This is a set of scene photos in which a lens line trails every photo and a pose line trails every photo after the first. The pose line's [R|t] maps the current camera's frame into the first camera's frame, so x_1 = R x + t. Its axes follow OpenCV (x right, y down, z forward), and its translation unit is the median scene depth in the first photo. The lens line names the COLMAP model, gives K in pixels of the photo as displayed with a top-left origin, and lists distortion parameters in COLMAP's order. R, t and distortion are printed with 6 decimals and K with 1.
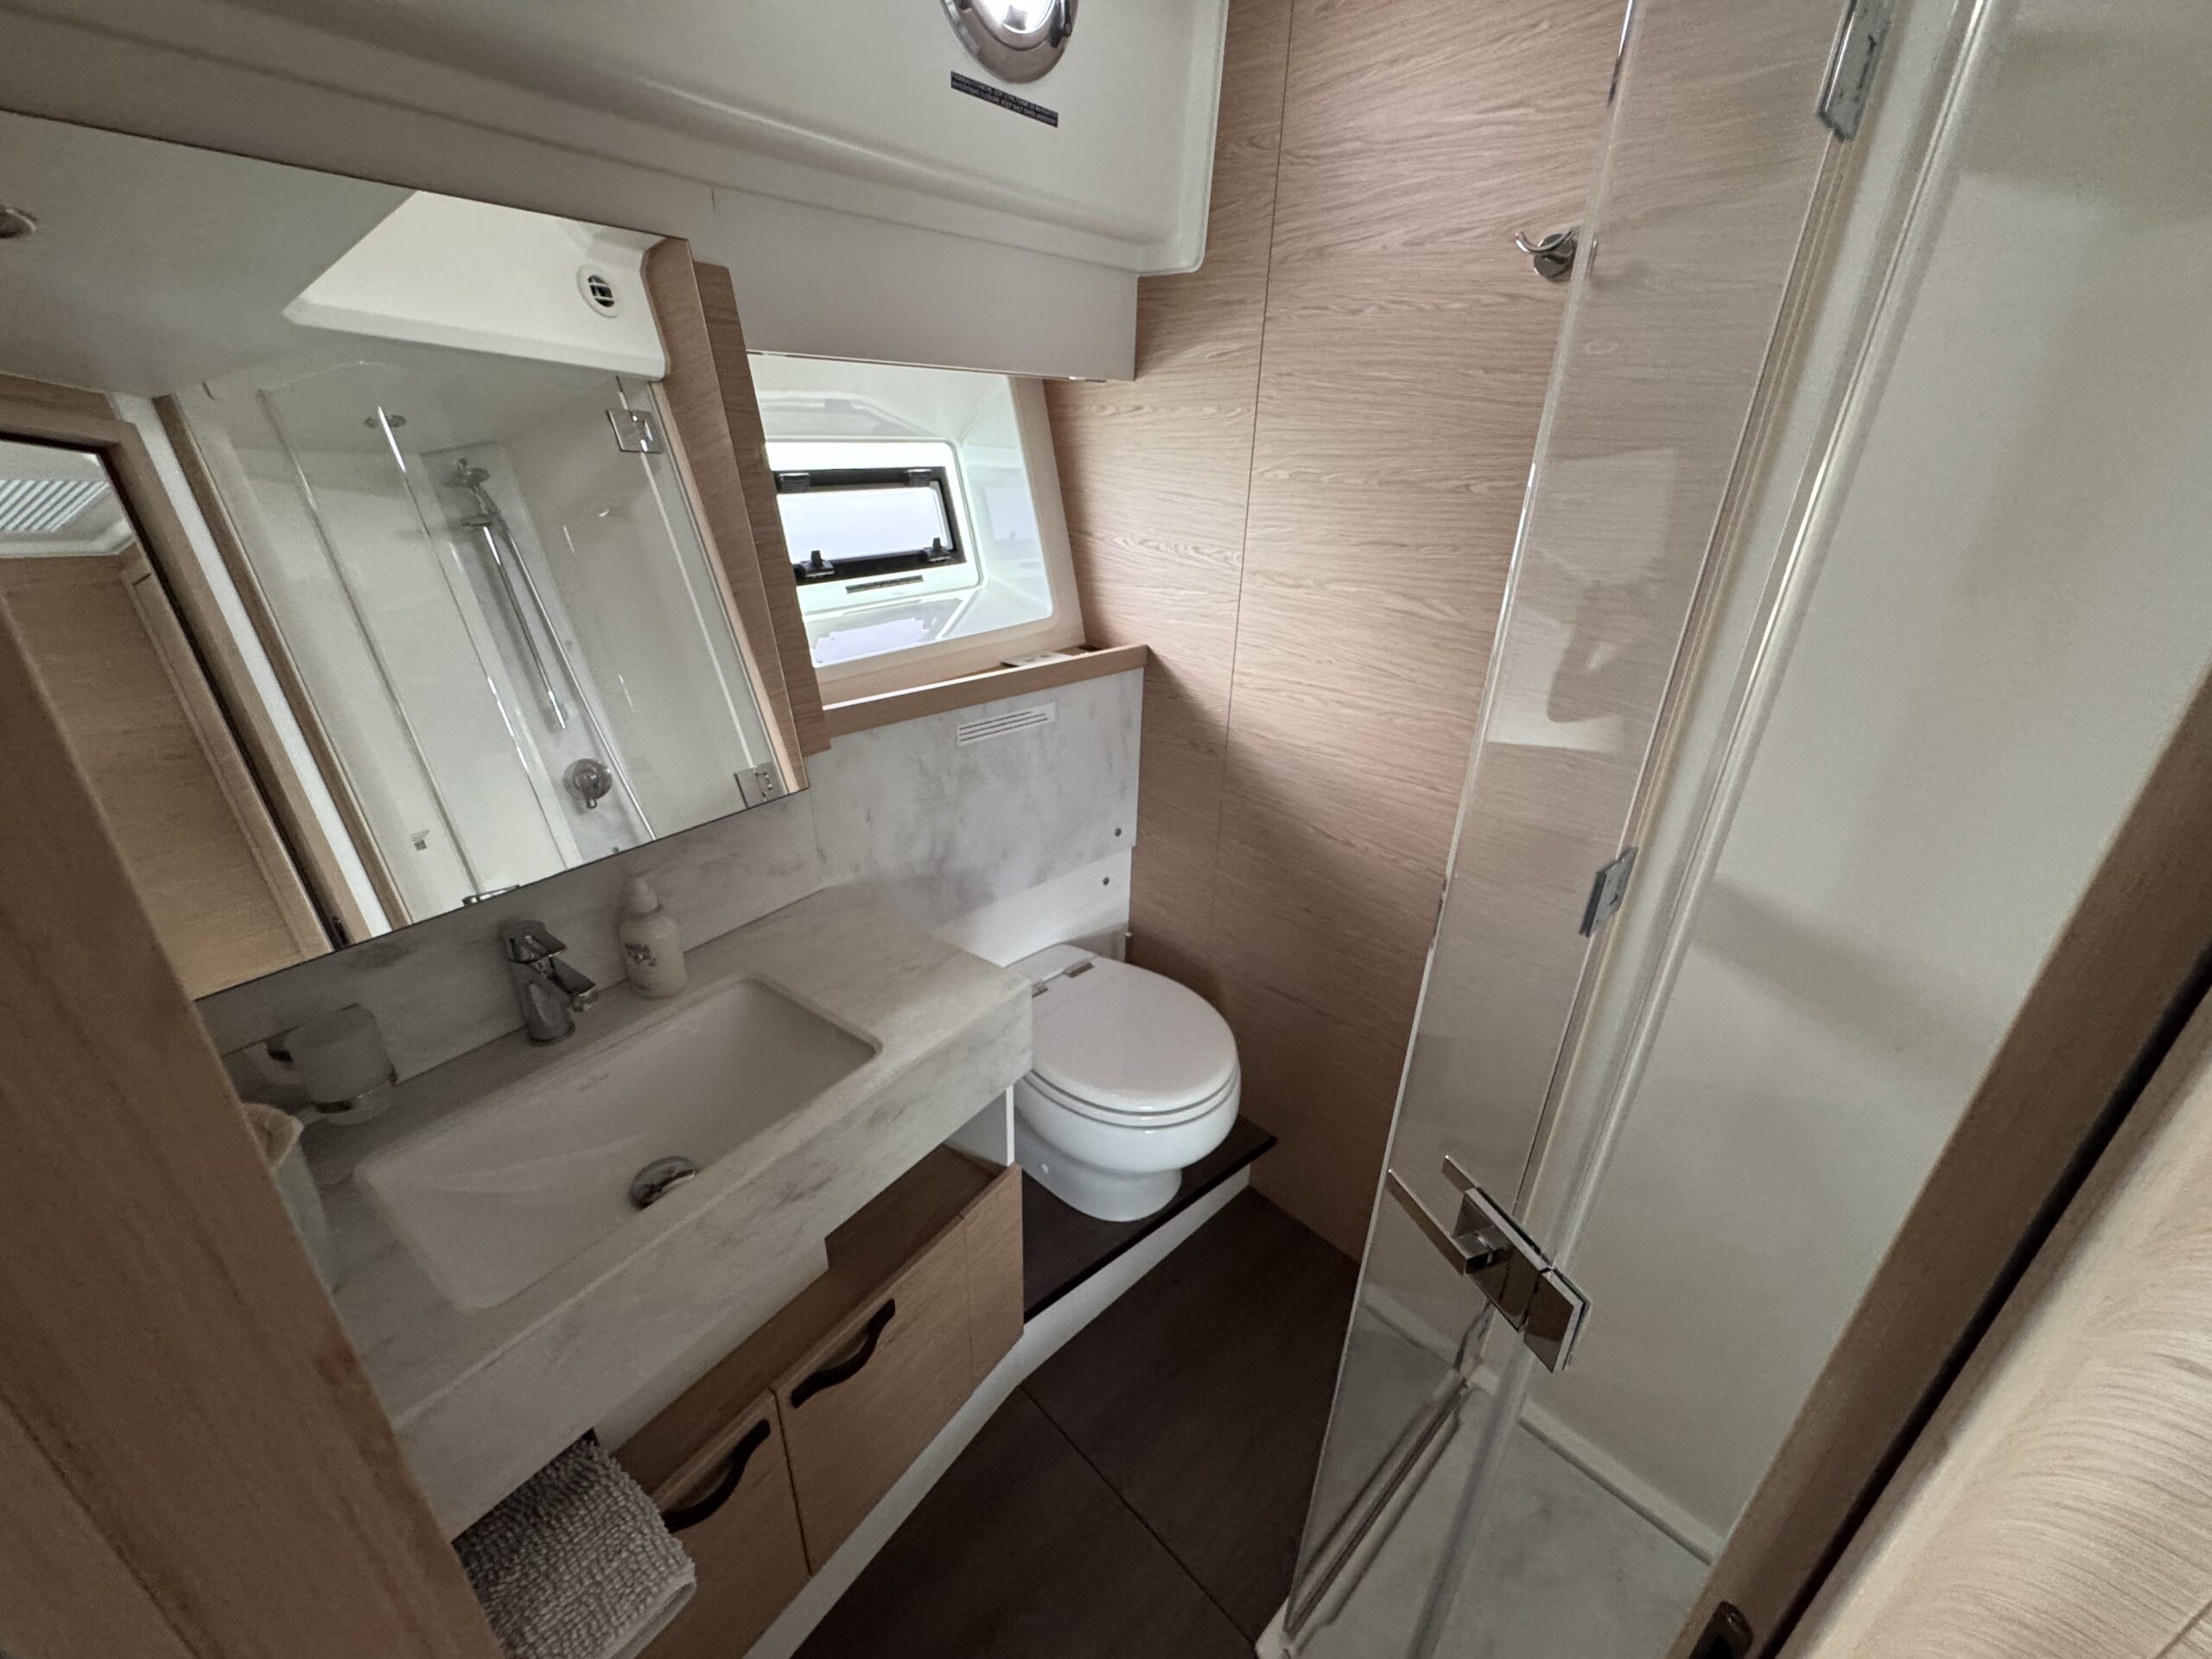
lens RADIAL K [[889.4, 0, 1106.0], [0, 889.4, 829.5], [0, 0, 1]] dist [-0.001700, 0.000196]
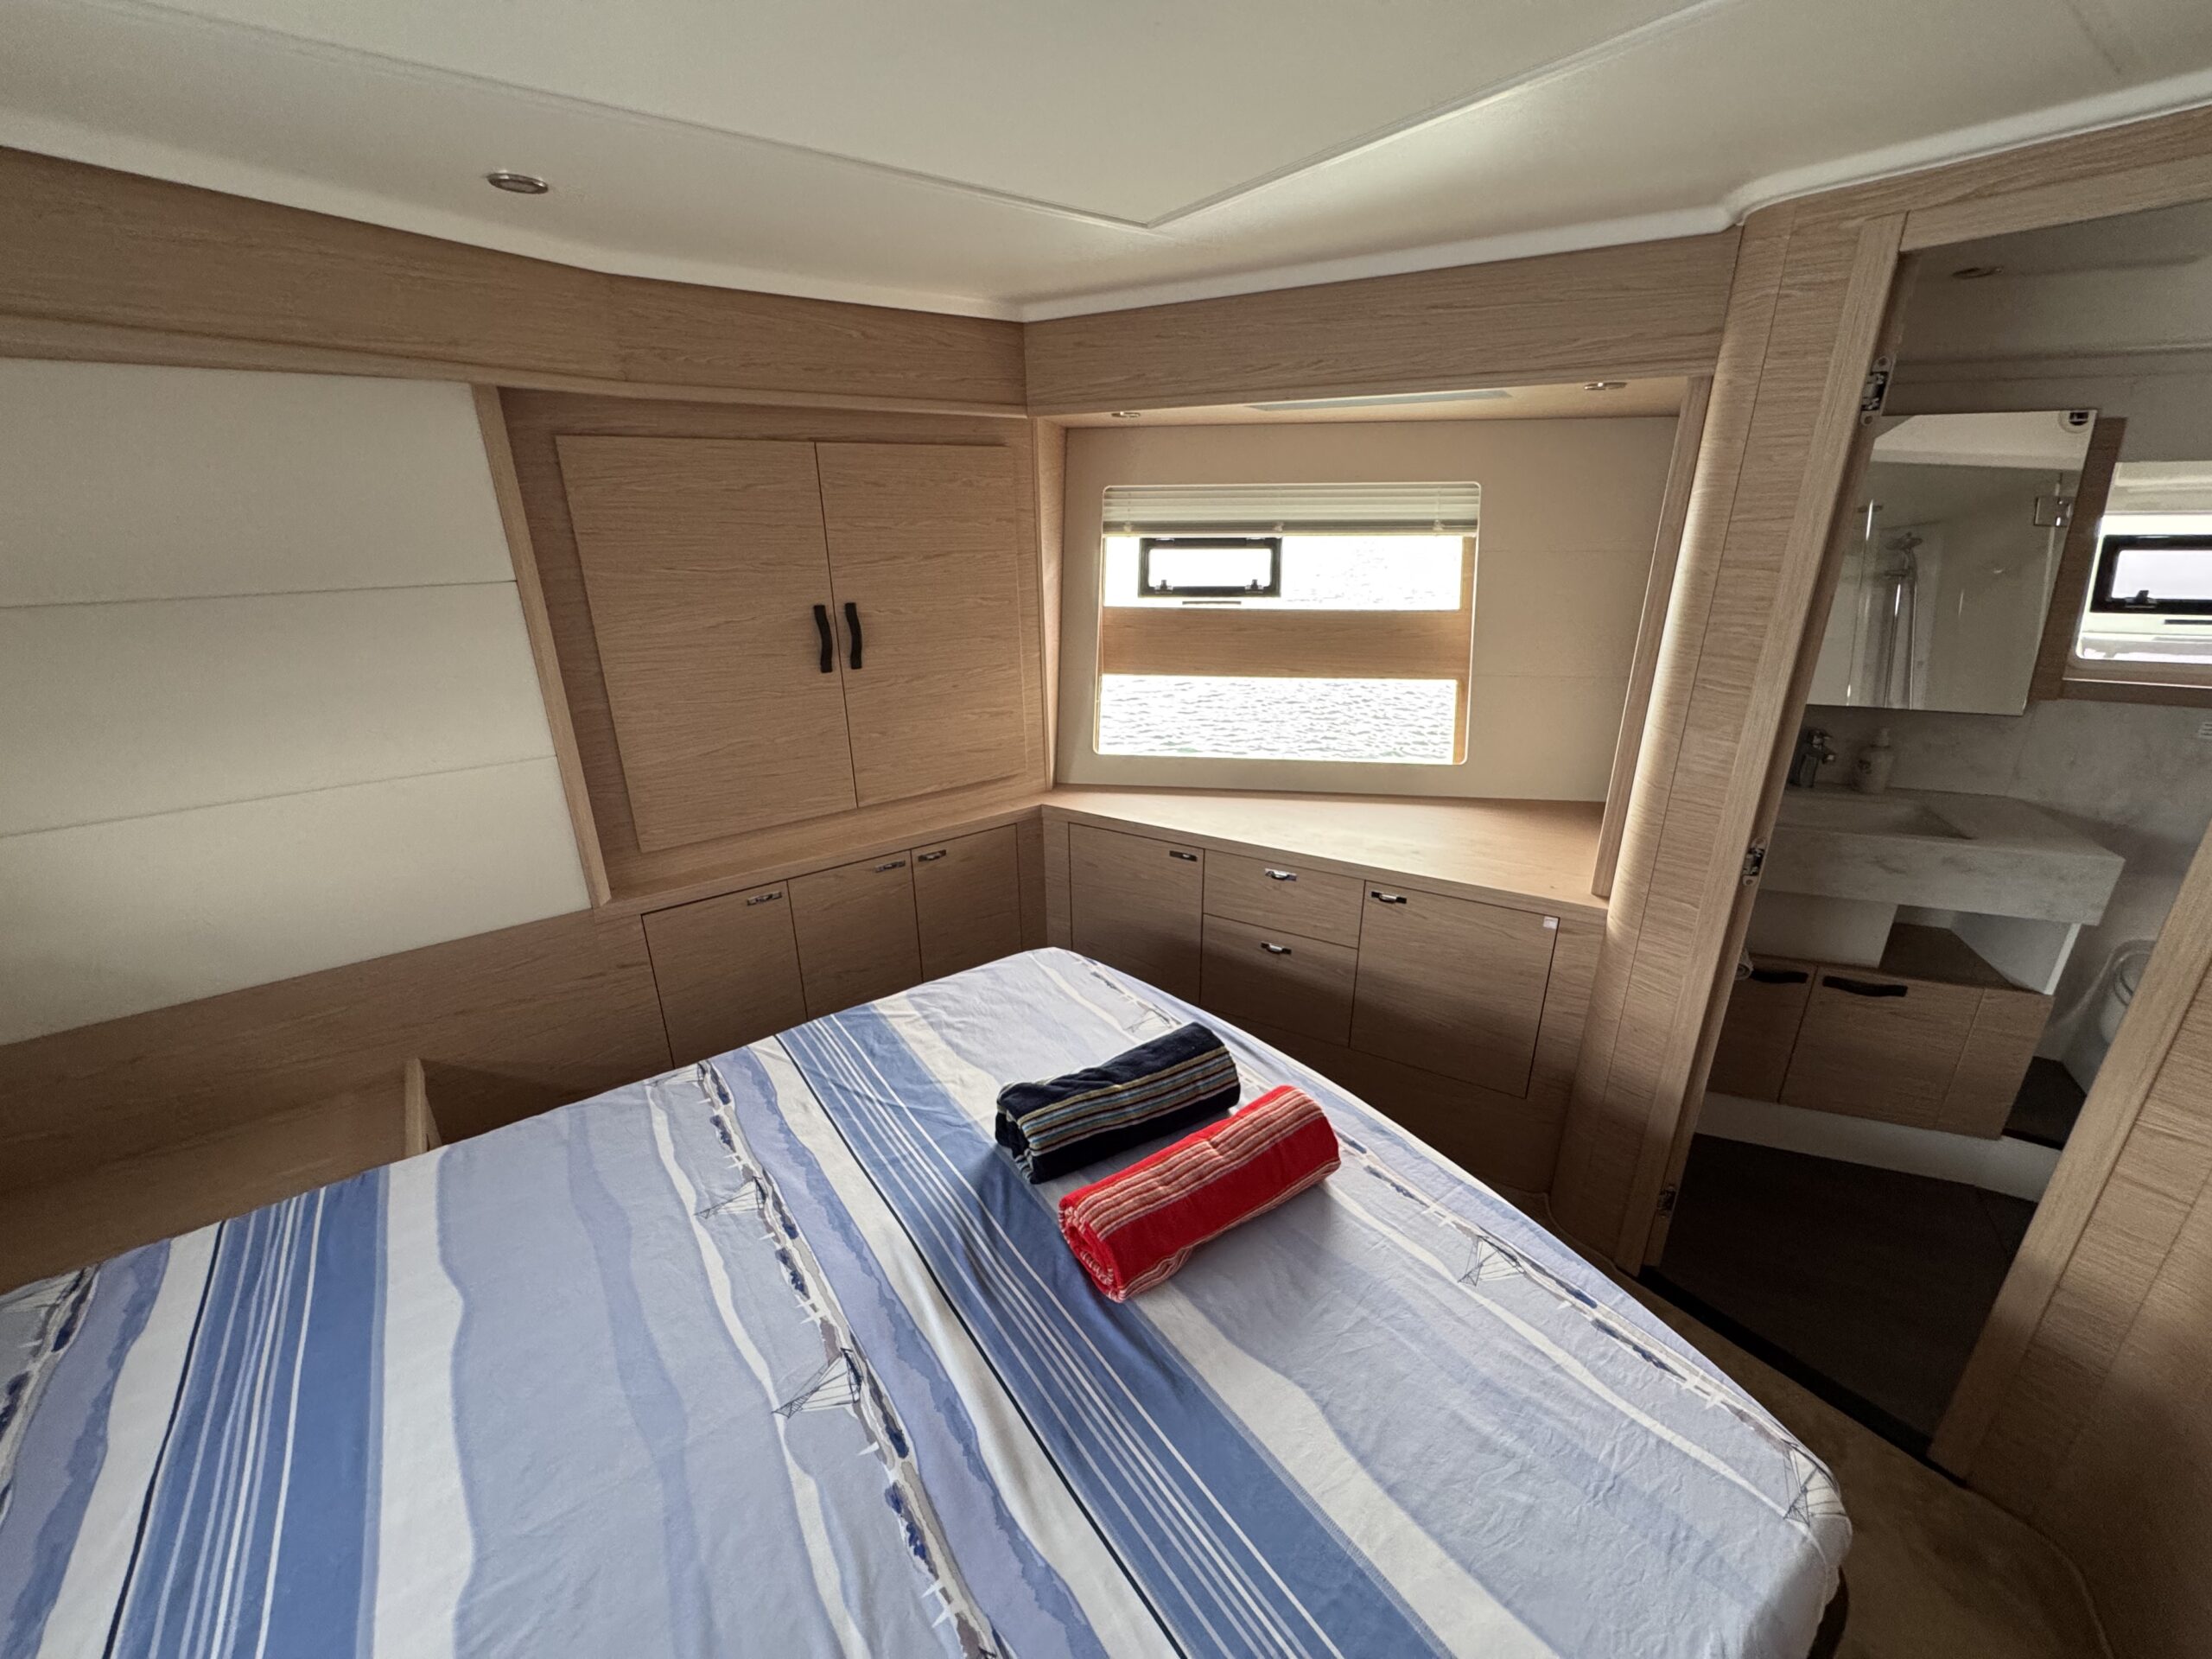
lens RADIAL K [[889.4, 0, 1106.0], [0, 889.4, 829.5], [0, 0, 1]] dist [-0.001700, 0.000196]
pose [[0.259877, 0.298036, -0.918498, 0.722355], [-0.377086, 0.906978, 0.187607, 0.428280], [0.888972, 0.297598, 0.348088, -0.927685]]
